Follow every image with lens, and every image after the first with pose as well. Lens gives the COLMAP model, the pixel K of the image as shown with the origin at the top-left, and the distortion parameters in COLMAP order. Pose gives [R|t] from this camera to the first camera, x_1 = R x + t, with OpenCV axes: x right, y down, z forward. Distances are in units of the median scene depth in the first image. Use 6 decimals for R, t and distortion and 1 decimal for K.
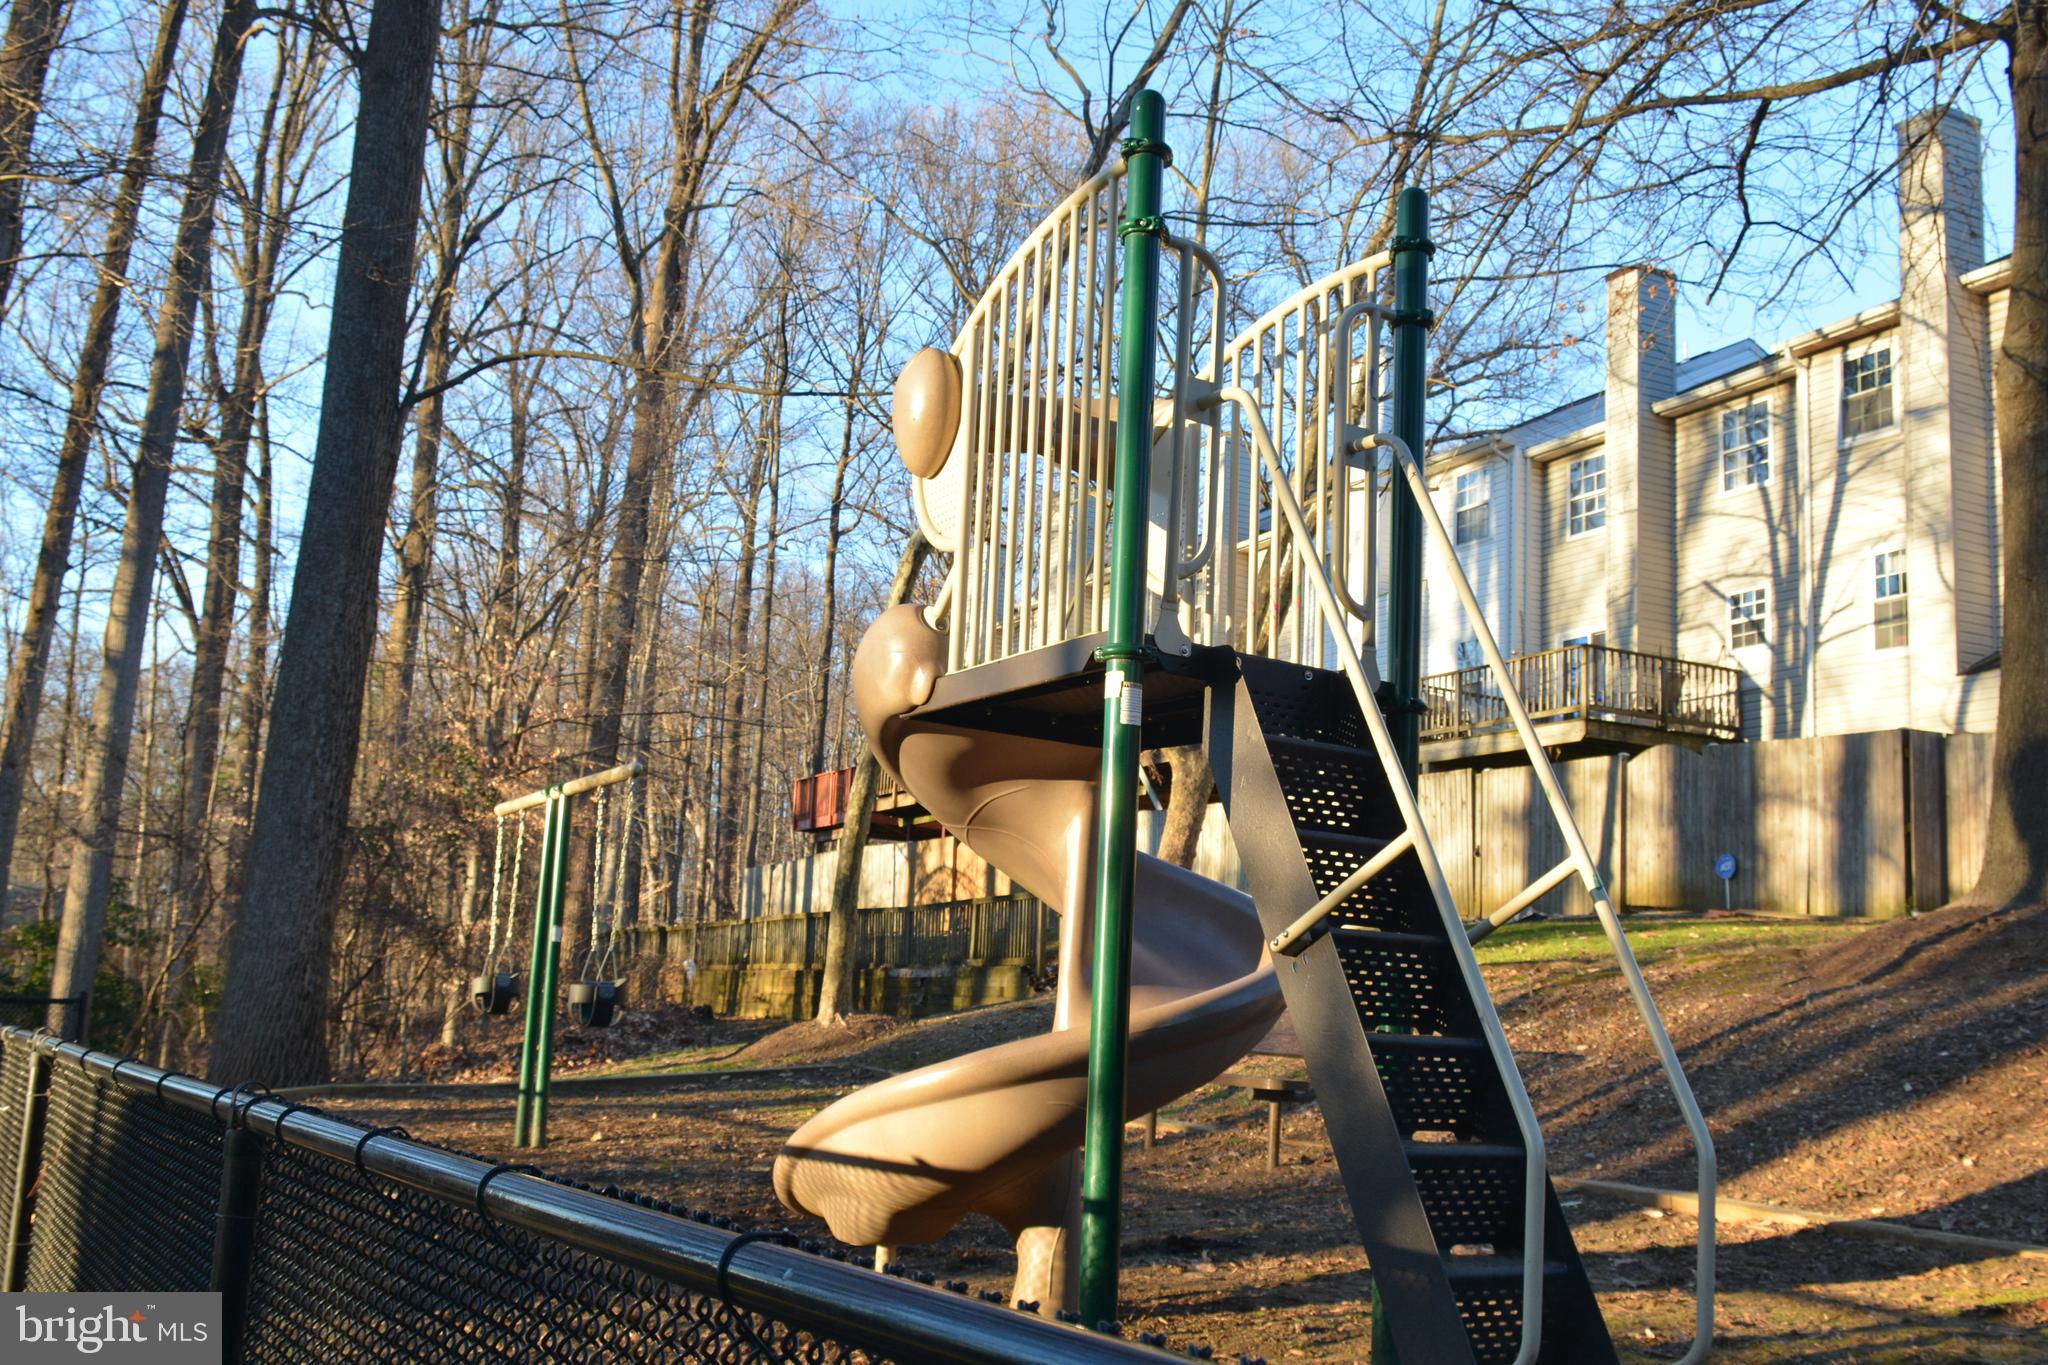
lens RADIAL K [[2006.0, 0, 1034.9], [0, 2006.0, 679.5], [0, 0, 1]] dist [-0.003689, 0.000000]
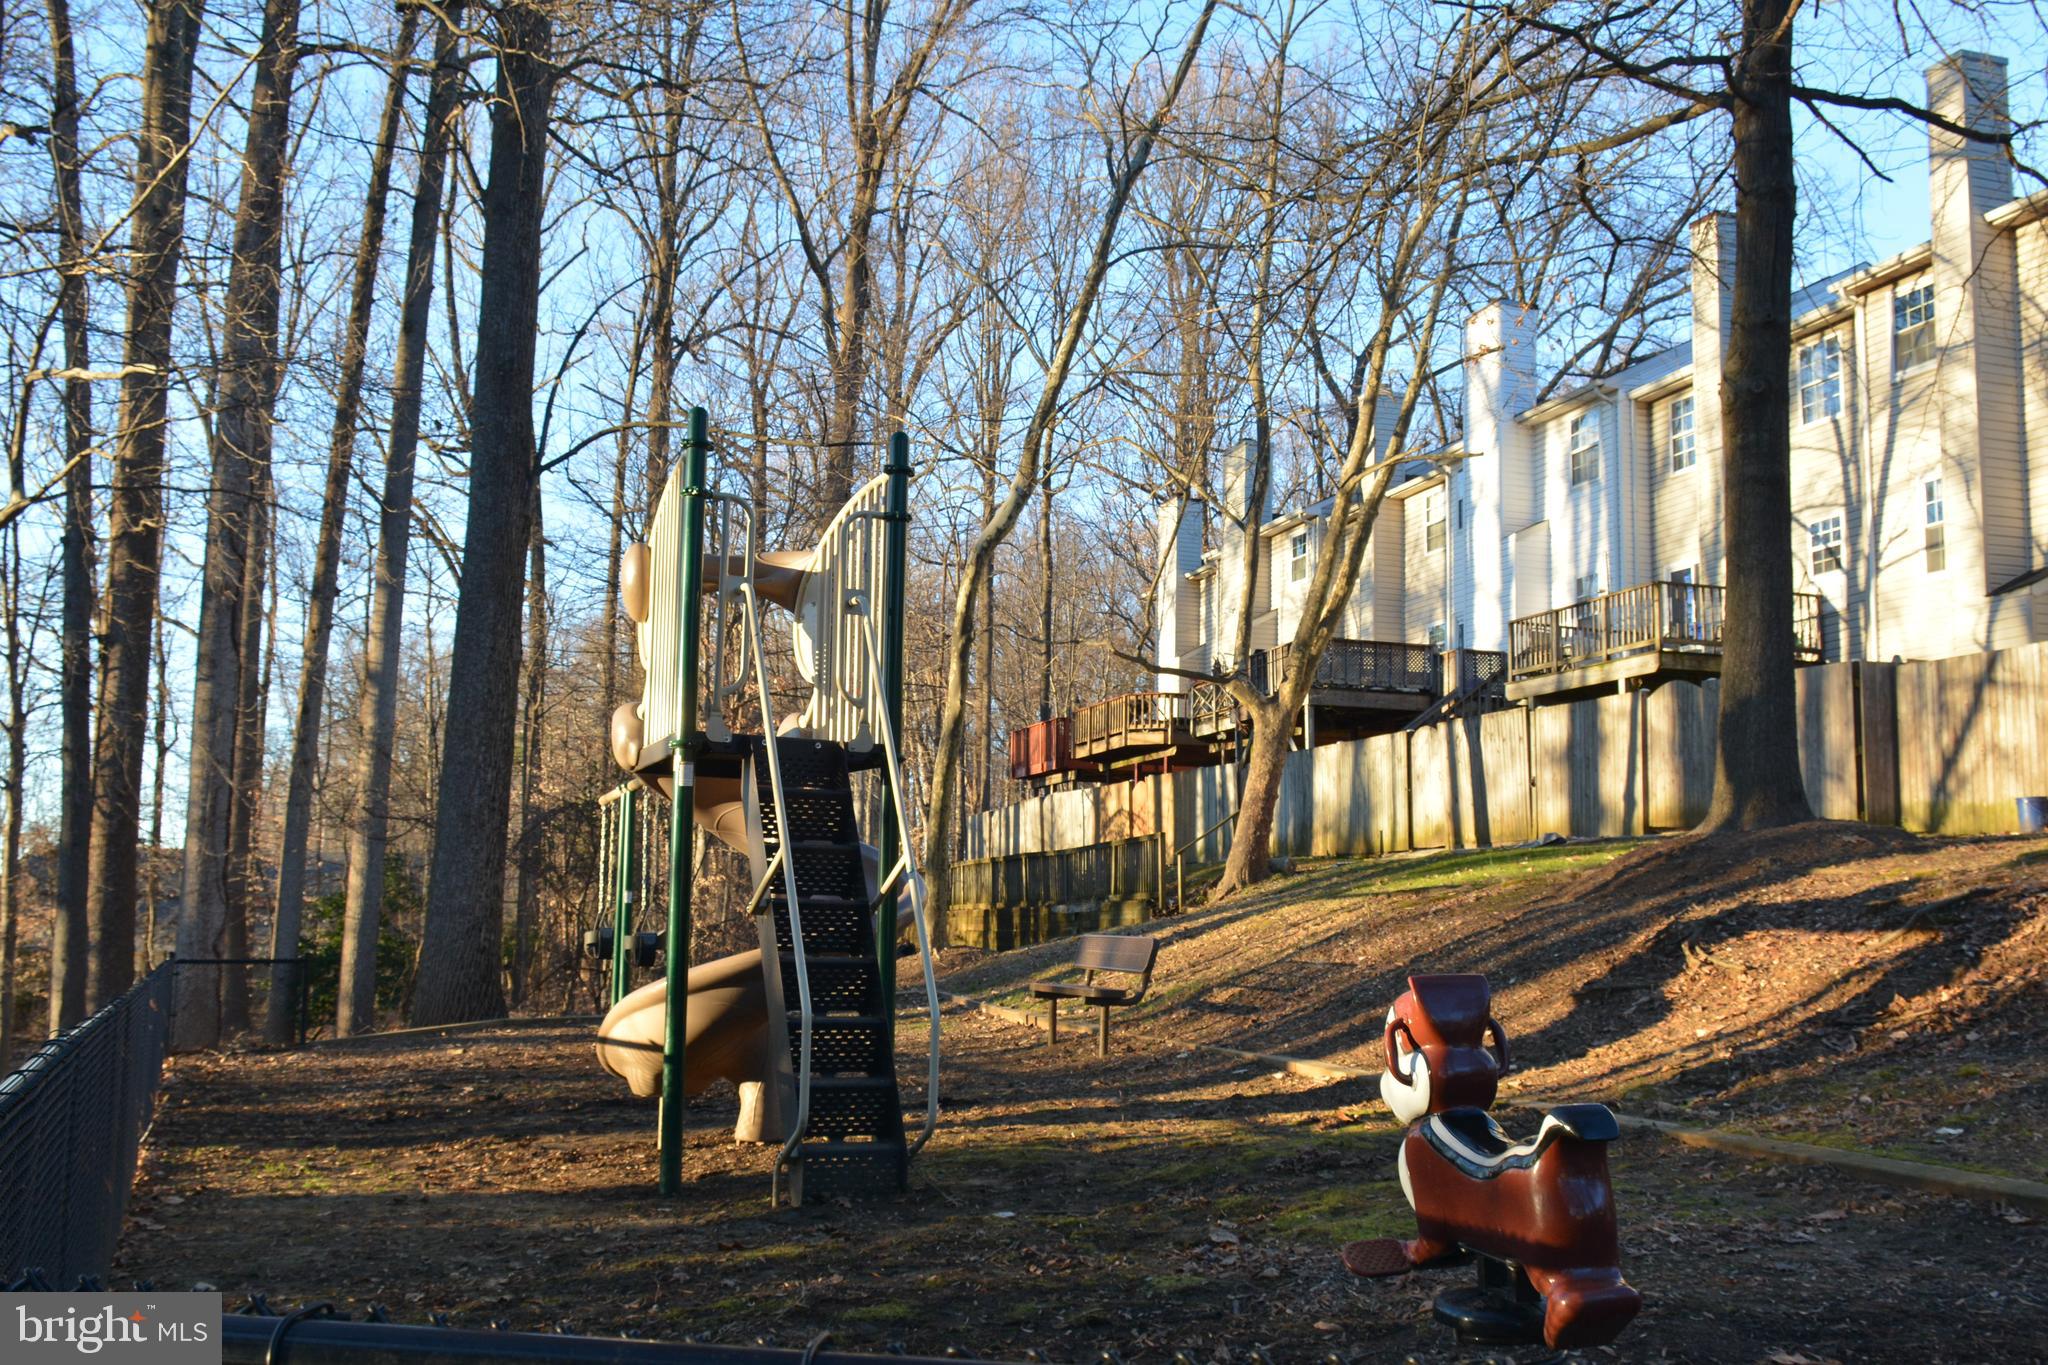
lens RADIAL K [[2006.0, 0, 1015.6], [0, 2006.0, 689.6], [0, 0, 1]] dist [-0.003689, 0.000000]
pose [[0.986335, -0.053468, -0.155836, 0.096485], [0.059475, 0.997646, 0.034140, -0.016496], [0.153644, -0.042942, 0.987193, -0.107619]]
